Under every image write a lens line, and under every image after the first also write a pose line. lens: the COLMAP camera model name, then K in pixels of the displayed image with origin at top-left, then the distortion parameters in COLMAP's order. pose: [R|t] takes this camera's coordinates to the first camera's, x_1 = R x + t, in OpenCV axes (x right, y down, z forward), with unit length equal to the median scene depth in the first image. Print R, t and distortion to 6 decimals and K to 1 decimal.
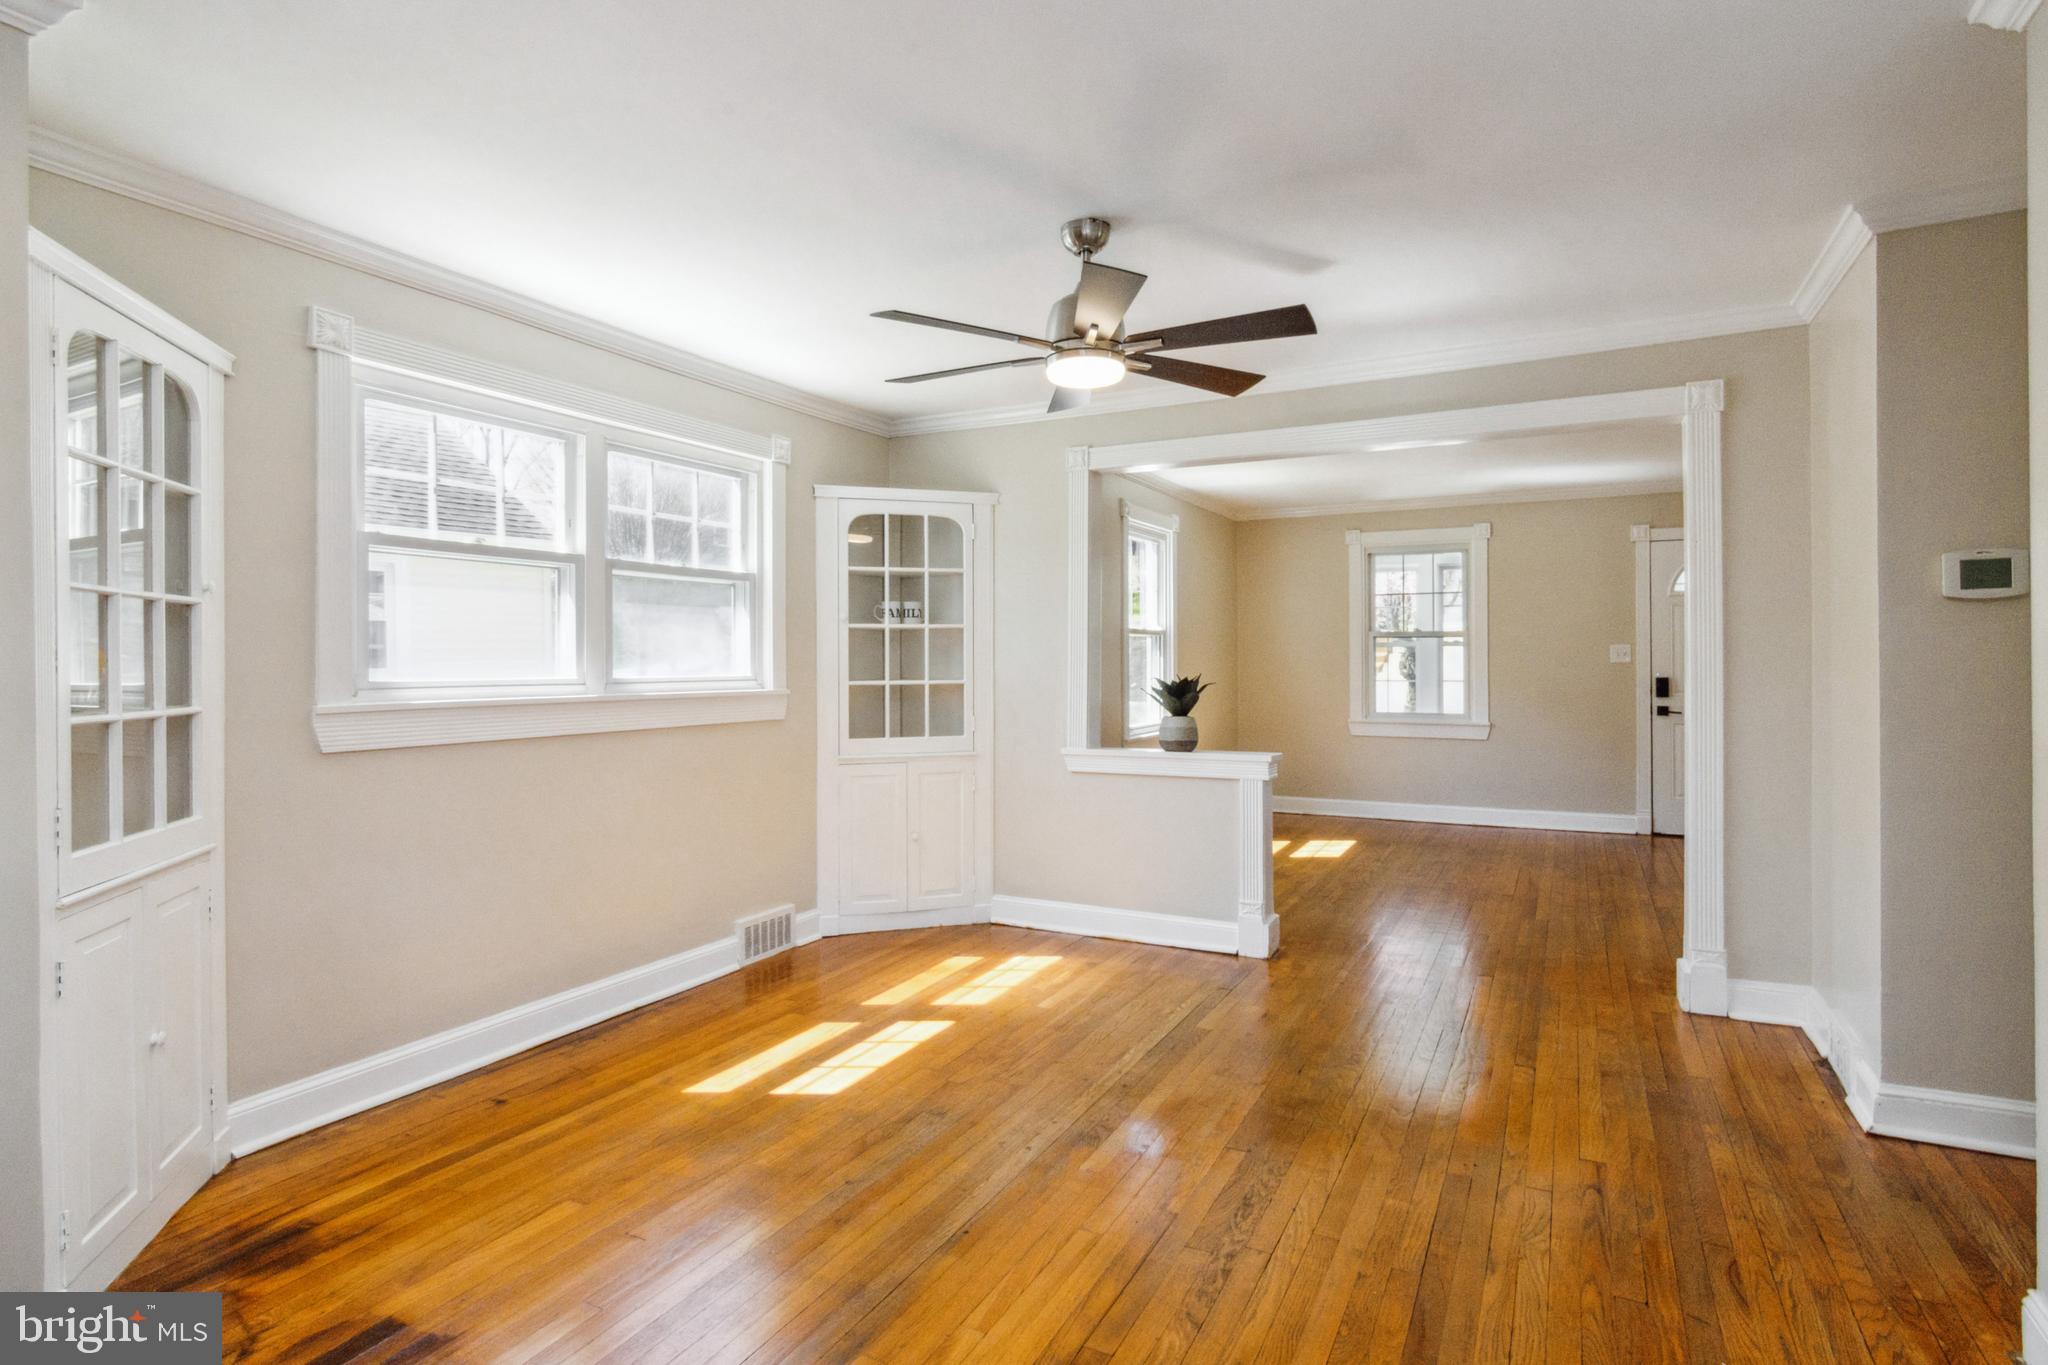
lens RADIAL K [[1046.5, 0, 1021.9], [0, 1046.5, 664.0], [0, 0, 1]] dist [0.002338, -0.000433]
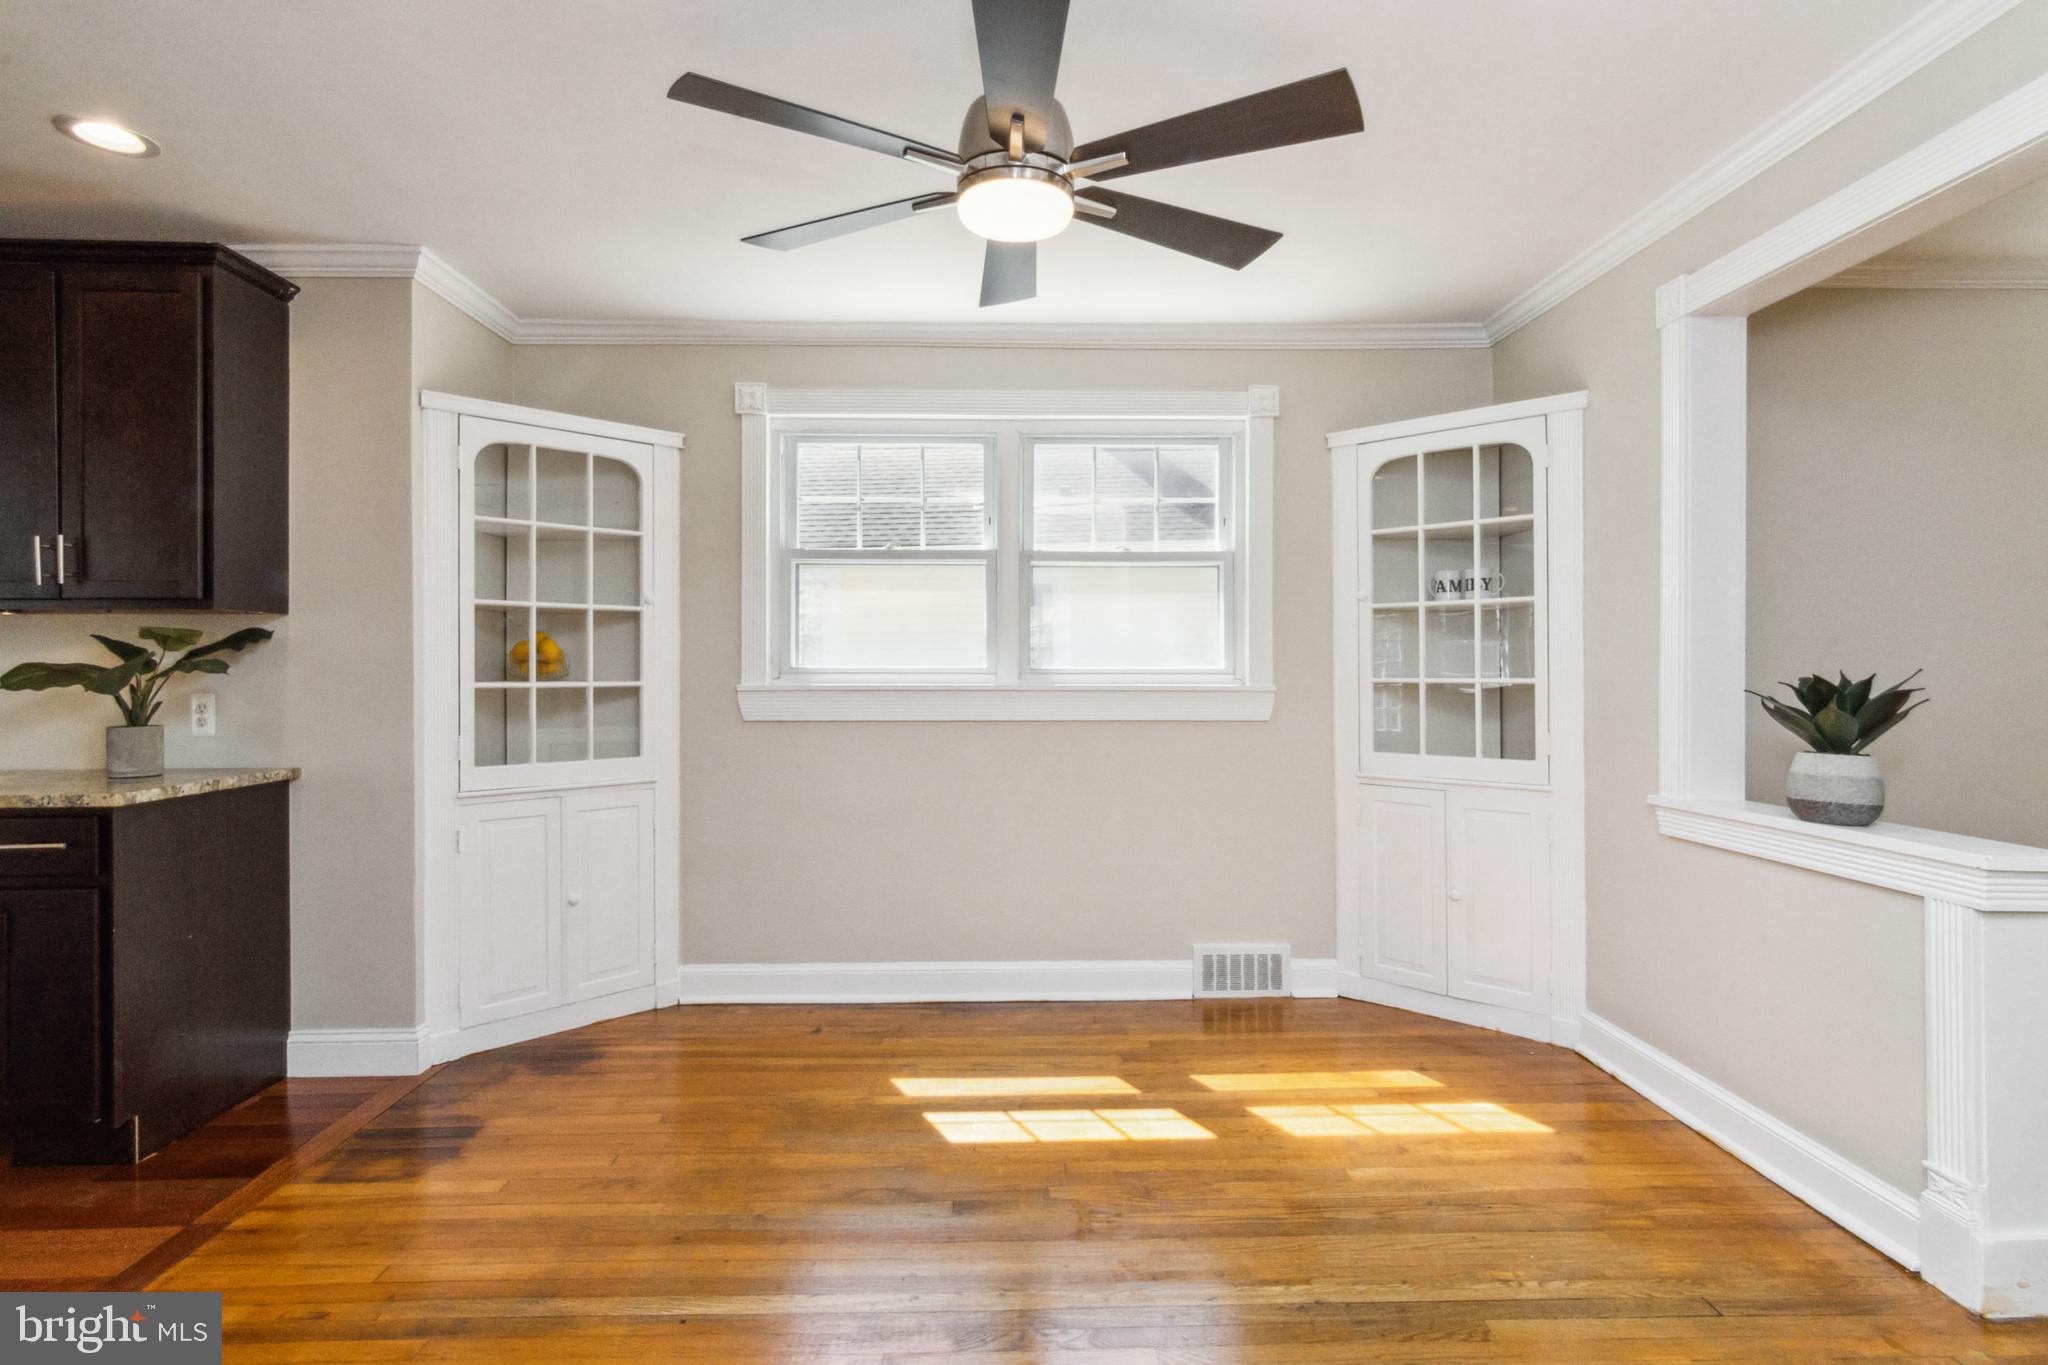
lens RADIAL K [[1046.5, 0, 1040.8], [0, 1046.5, 665.7], [0, 0, 1]] dist [0.002338, -0.000433]
pose [[0.488144, 0.001569, -0.872762, 0.395825], [-0.003873, 0.999992, -0.000368, 0.008931], [0.872754, 0.003560, 0.488147, 0.407667]]
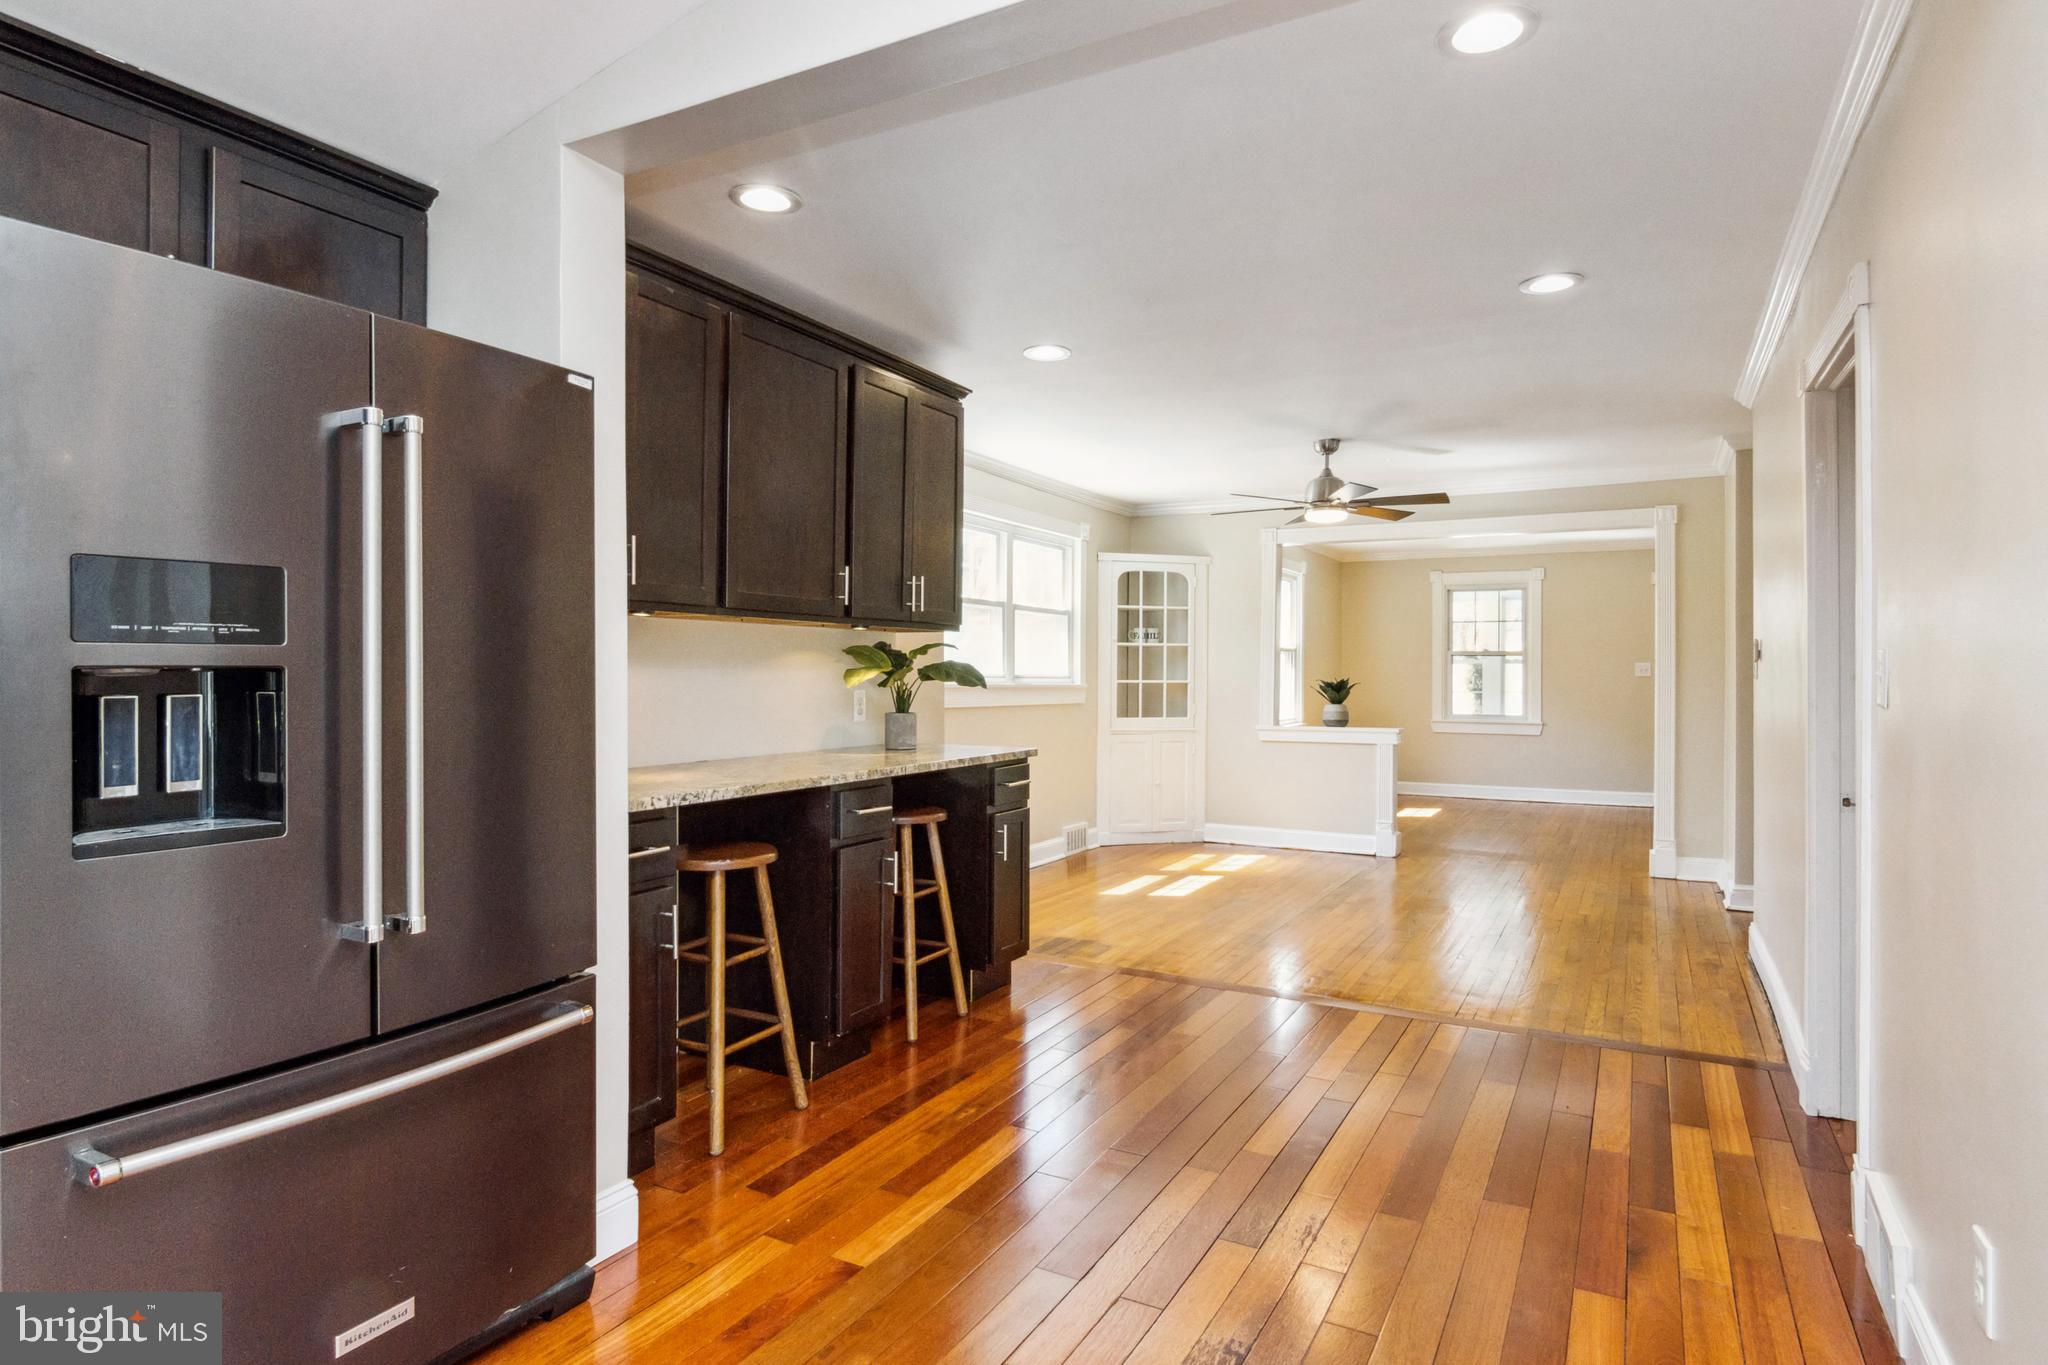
lens RADIAL K [[1128.9, 0, 1024.3], [0, 1128.9, 677.6], [0, 0, 1]] dist [0.004225, -0.002305]
pose [[0.999812, 0.010243, -0.016439, -0.275599], [-0.010299, 0.999941, -0.003324, 0.019579], [0.016404, 0.003493, 0.999859, -0.658185]]
